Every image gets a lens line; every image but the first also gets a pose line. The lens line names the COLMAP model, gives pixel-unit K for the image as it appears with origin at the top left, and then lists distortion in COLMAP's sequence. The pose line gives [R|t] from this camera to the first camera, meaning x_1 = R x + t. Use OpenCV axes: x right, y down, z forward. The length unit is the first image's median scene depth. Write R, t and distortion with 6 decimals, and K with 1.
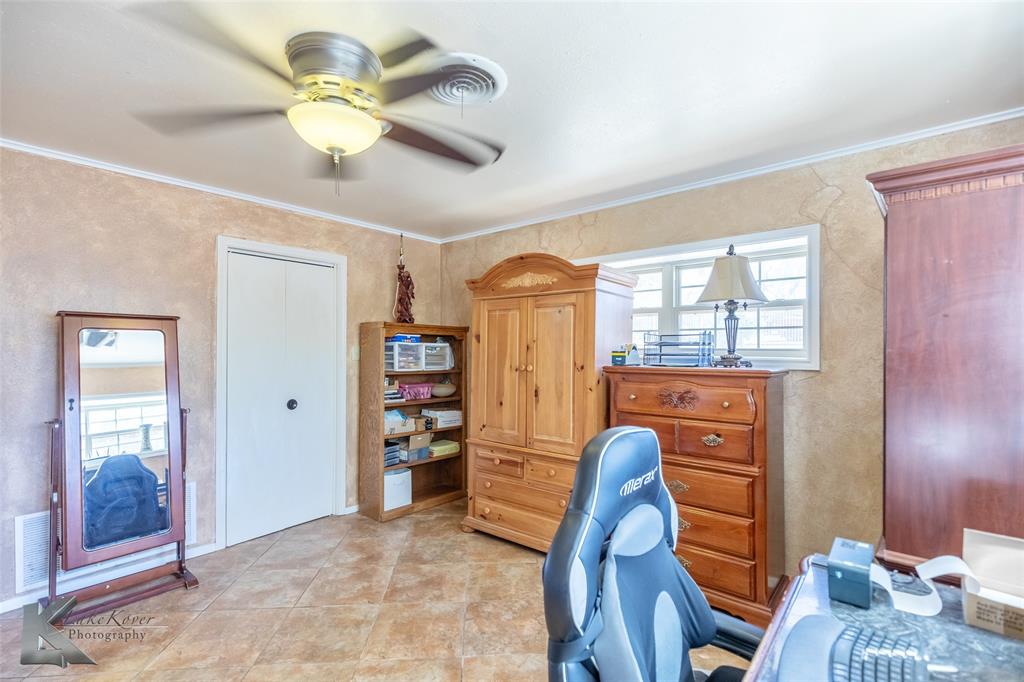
lens RADIAL K [[469.8, 0, 508.8], [0, 469.8, 344.1], [0, 0, 1]] dist [0.013140, -0.000297]
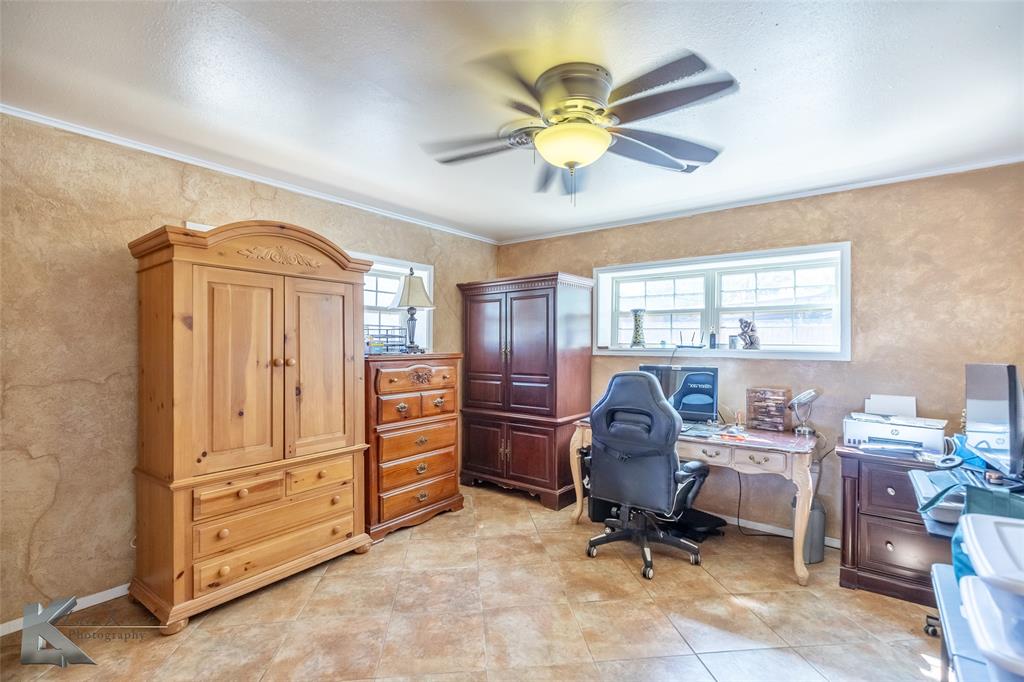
lens RADIAL K [[469.8, 0, 508.1], [0, 469.8, 345.2], [0, 0, 1]] dist [0.013140, -0.000297]
pose [[-0.047296, -0.001150, 0.998880, -0.802882], [-0.009504, 0.999955, 0.000702, 0.016166], [-0.998836, -0.009460, -0.047305, 0.647078]]
